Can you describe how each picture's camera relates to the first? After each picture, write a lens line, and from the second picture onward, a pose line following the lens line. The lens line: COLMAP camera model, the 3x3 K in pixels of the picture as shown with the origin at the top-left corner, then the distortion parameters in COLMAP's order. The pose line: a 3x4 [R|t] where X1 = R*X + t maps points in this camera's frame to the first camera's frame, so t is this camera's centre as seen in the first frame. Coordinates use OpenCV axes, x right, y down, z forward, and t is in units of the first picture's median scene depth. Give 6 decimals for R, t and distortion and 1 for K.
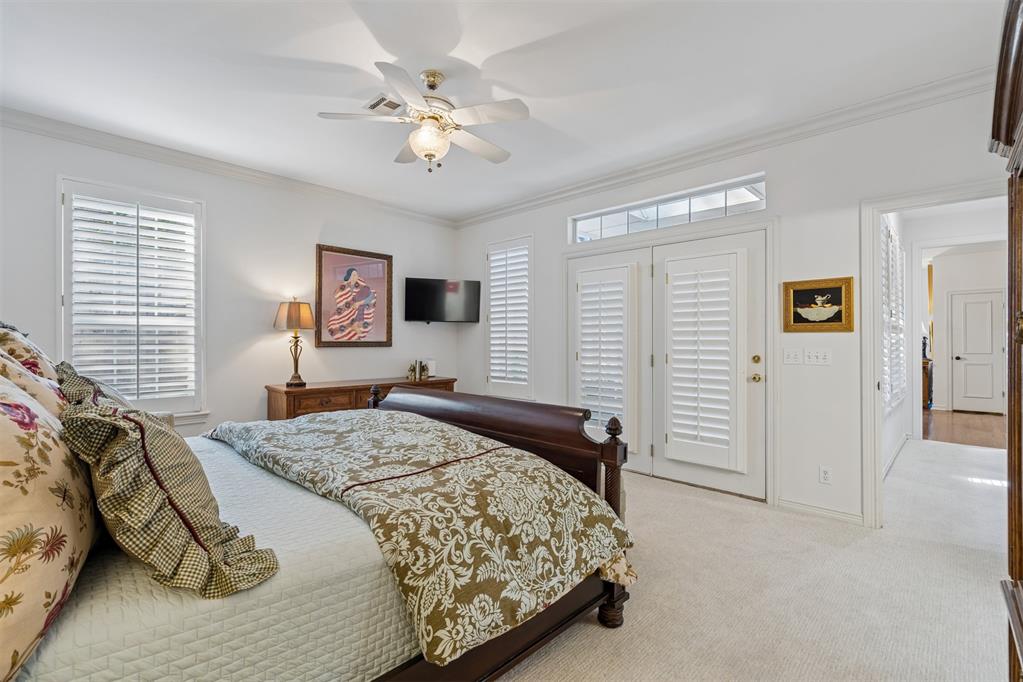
lens RADIAL K [[462.2, 0, 514.9], [0, 462.2, 342.3], [0, 0, 1]] dist [-0.001285, 0.000330]
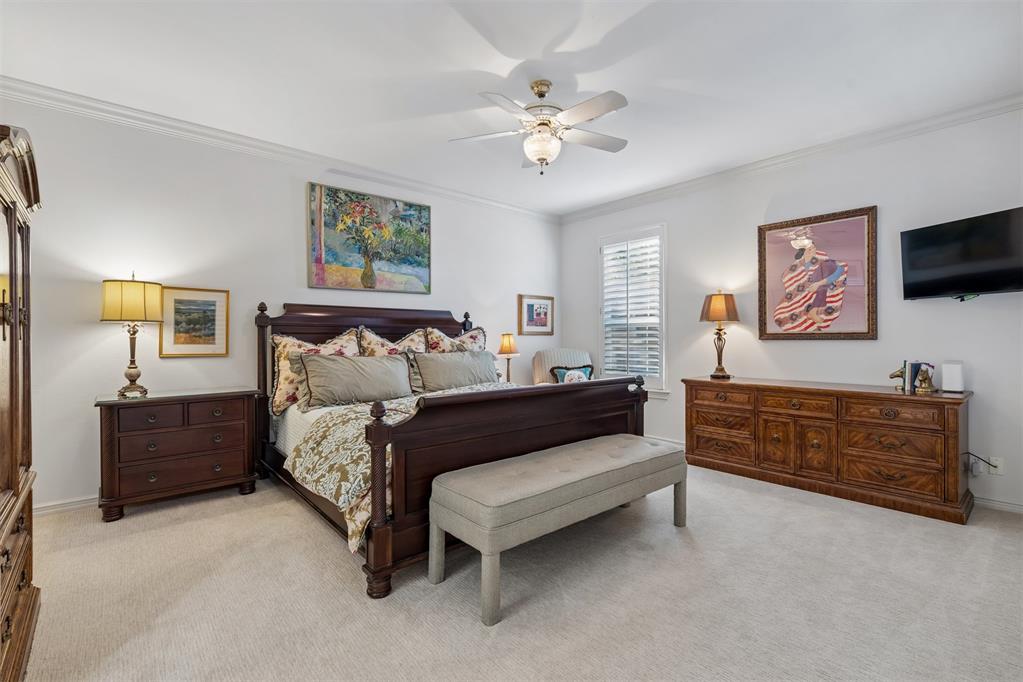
lens RADIAL K [[462.2, 0, 508.4], [0, 462.2, 342.1], [0, 0, 1]] dist [-0.001285, 0.000330]
pose [[-0.102906, 0.005222, -0.994677, 0.511657], [-0.000480, 0.999986, 0.005299, 0.010209], [0.994691, 0.001023, -0.102902, 0.585506]]
